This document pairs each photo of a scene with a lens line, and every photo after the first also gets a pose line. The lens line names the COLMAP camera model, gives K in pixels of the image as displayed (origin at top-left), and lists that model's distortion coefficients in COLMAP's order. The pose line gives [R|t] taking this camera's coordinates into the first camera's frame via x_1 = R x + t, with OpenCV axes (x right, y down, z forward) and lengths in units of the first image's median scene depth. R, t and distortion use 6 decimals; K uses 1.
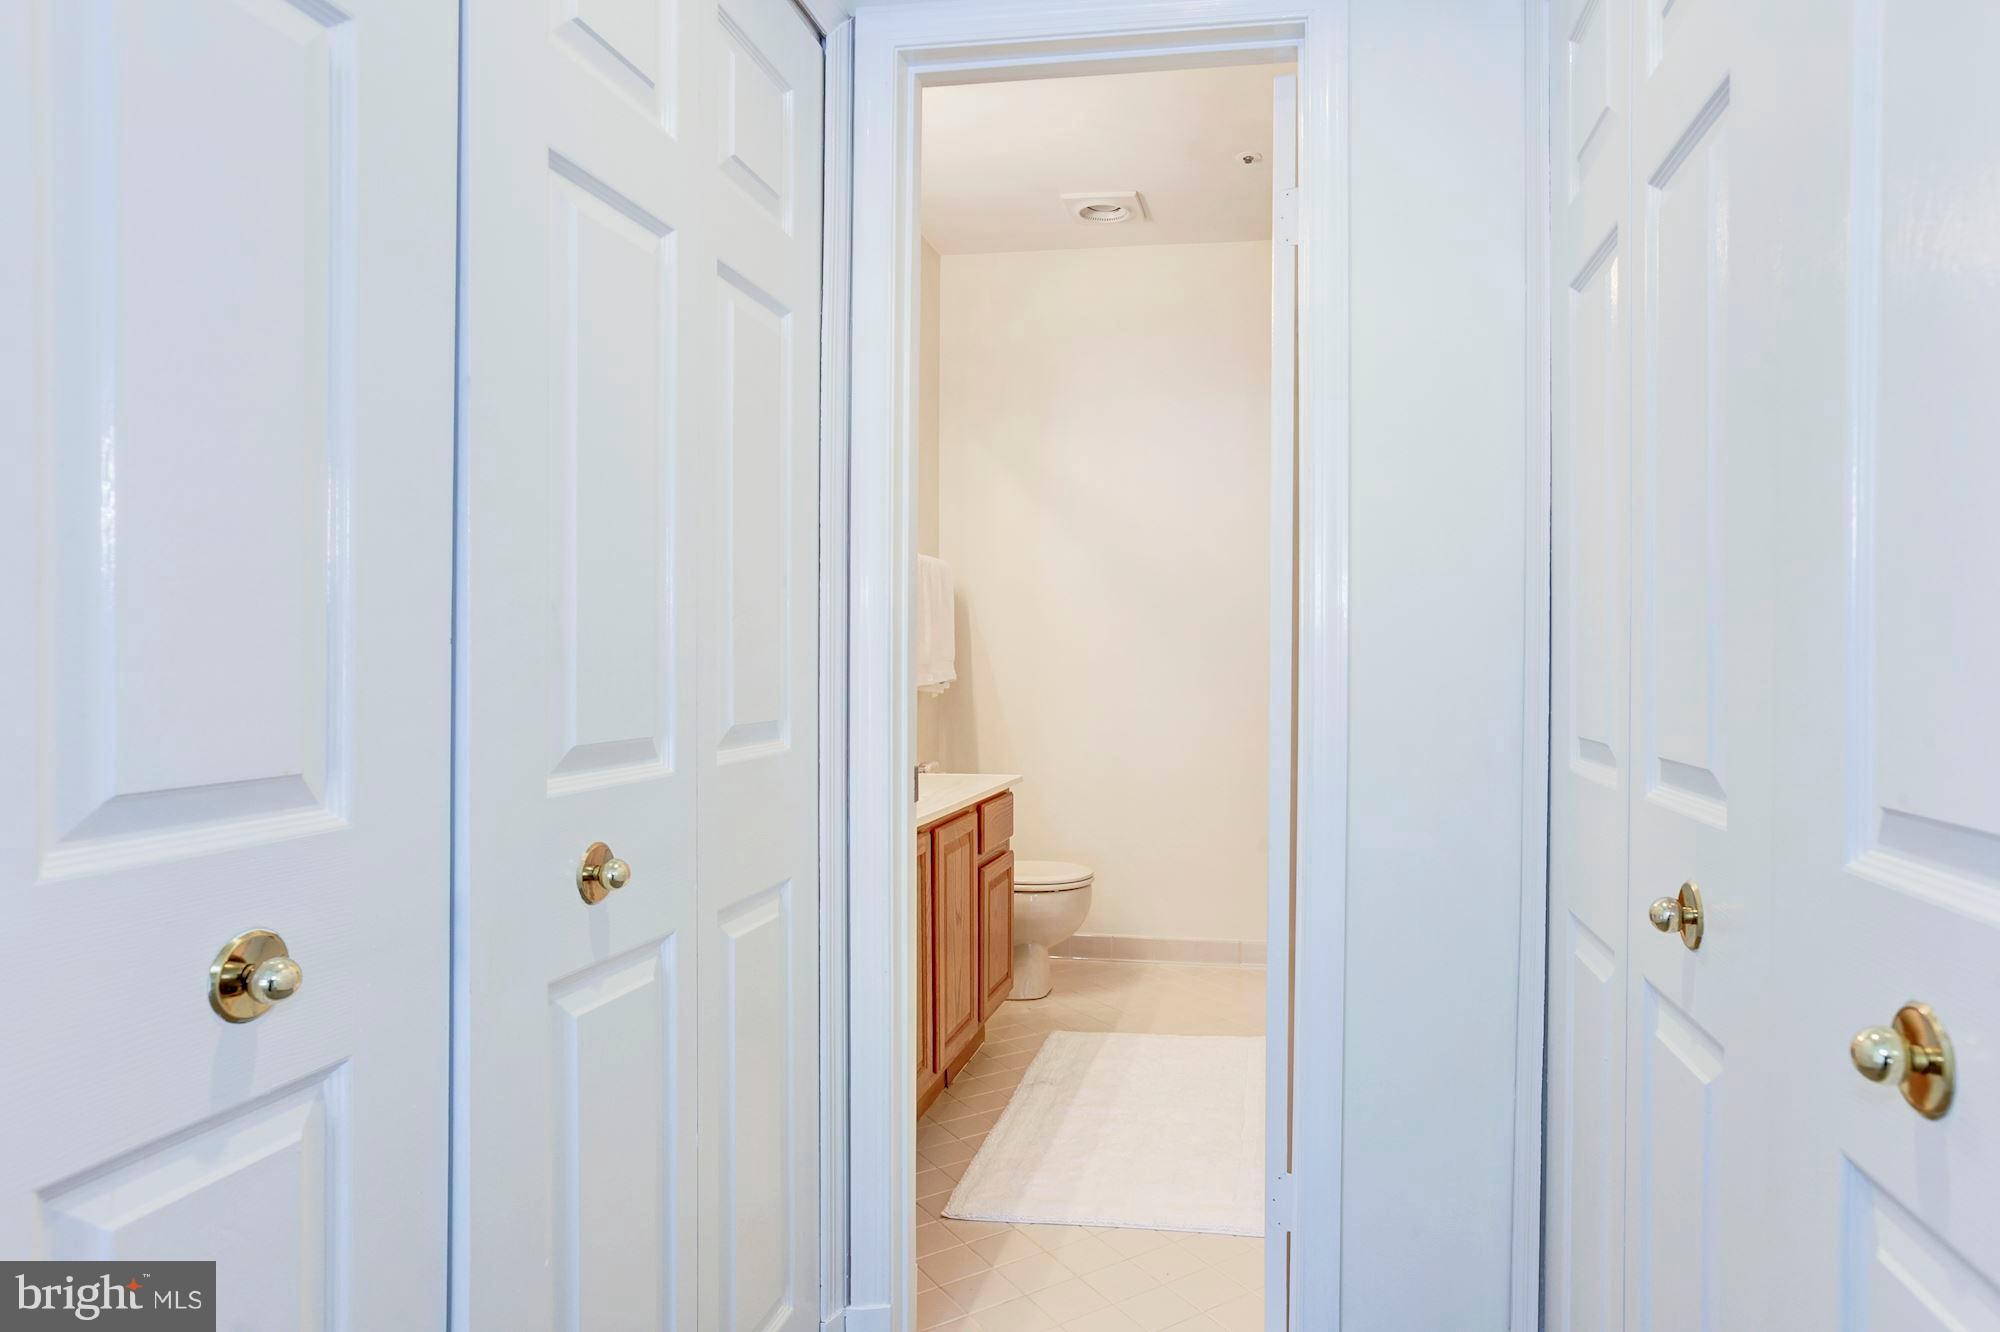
lens RADIAL K [[1153.8, 0, 1002.5], [0, 1153.8, 665.8], [0, 0, 1]] dist [0.003987, 0.000150]
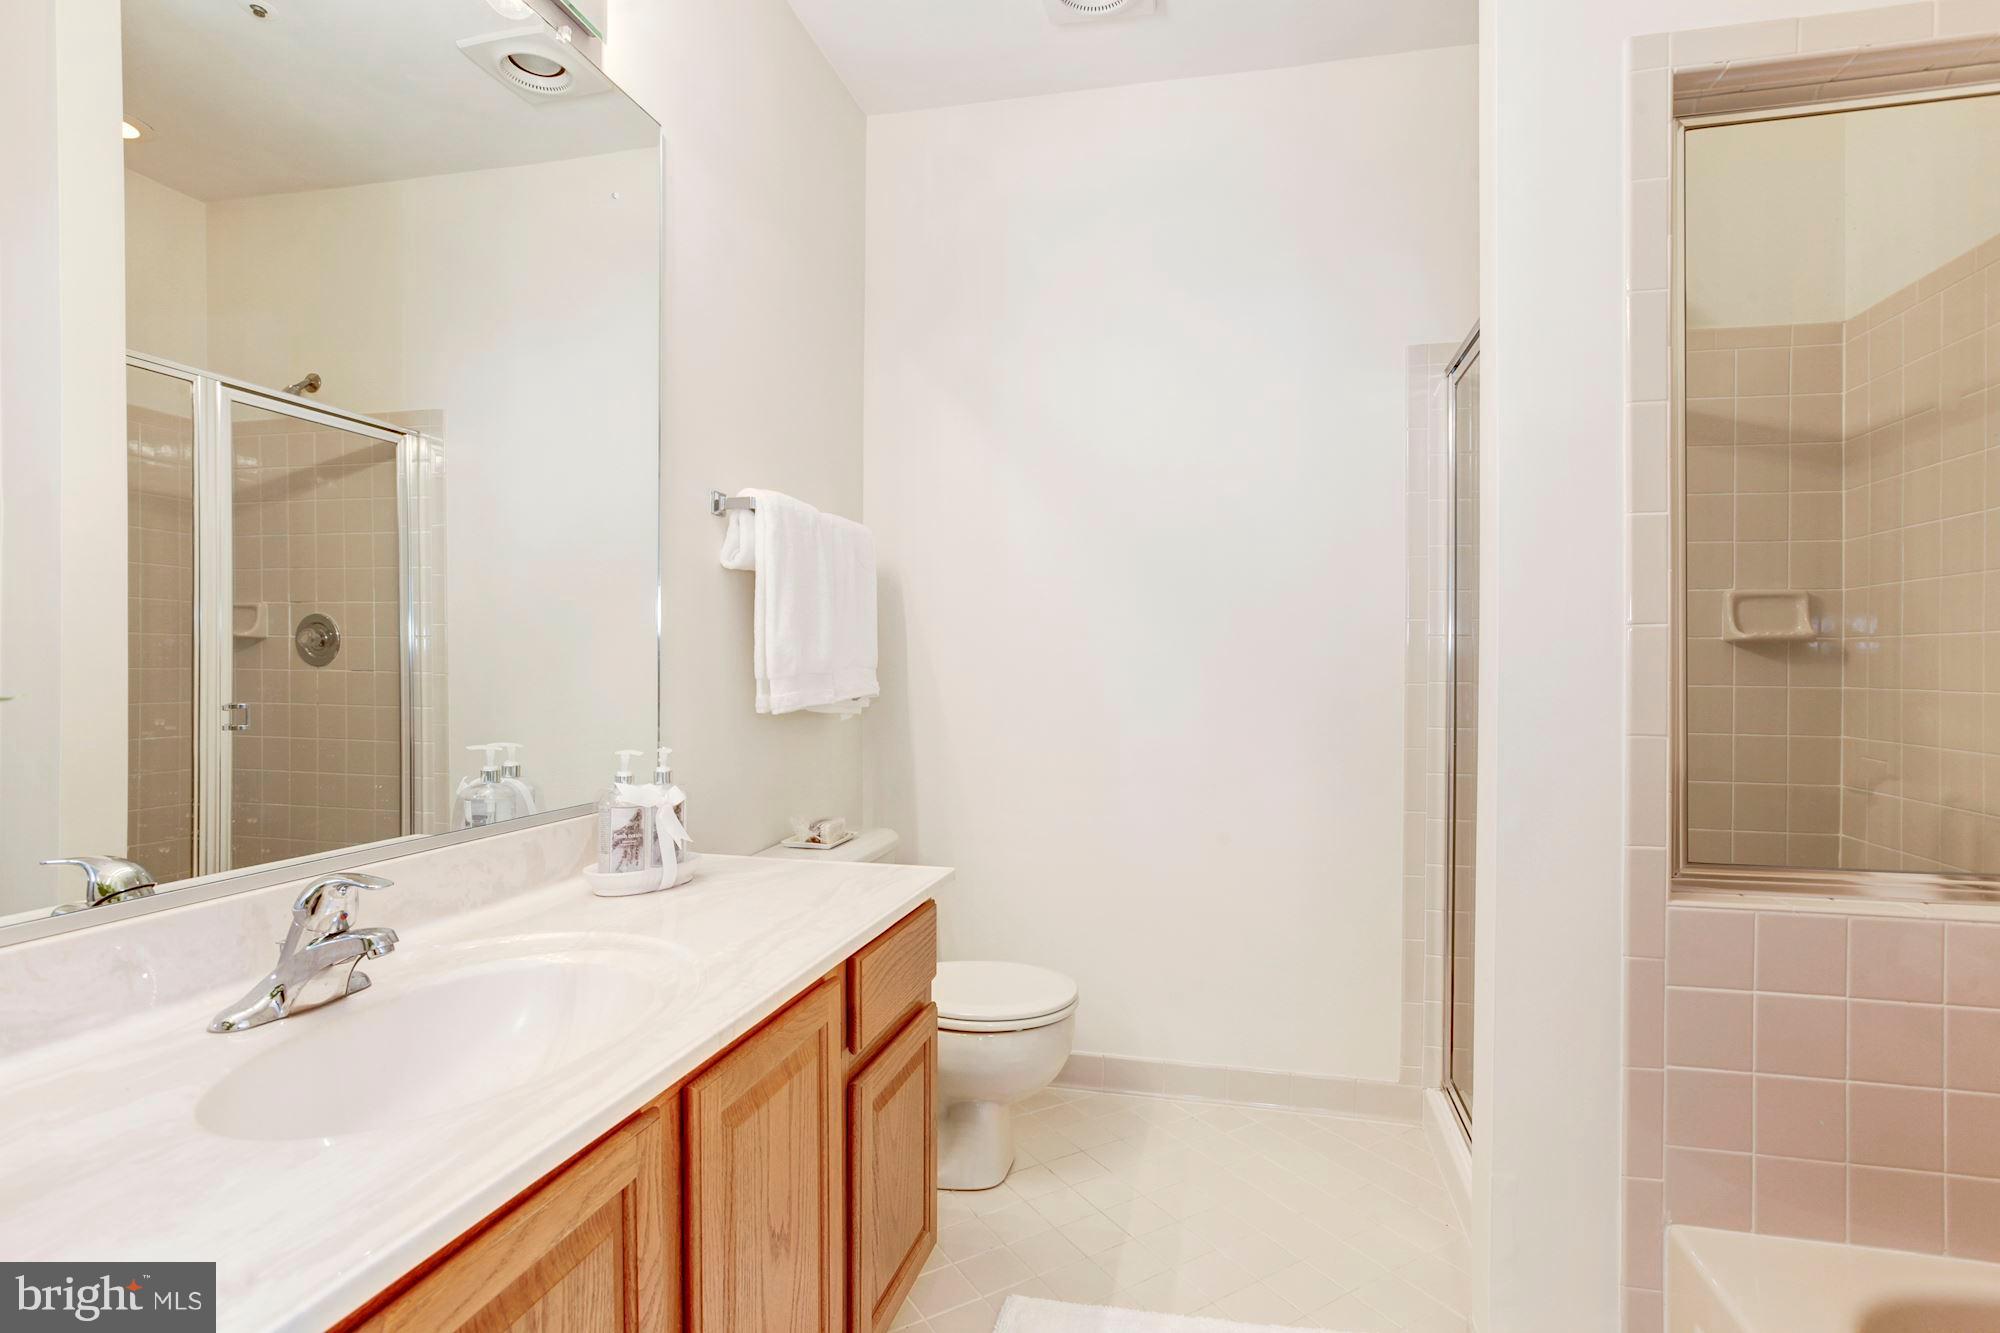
lens RADIAL K [[1004.9, 0, 998.4], [0, 1004.9, 667.6], [0, 0, 1]] dist [-0.003884, -0.000184]
pose [[0.999994, -0.003068, 0.001825, 0.033885], [0.003069, 0.999995, -0.000890, -0.003524], [-0.001822, 0.000895, 0.999998, 0.430590]]
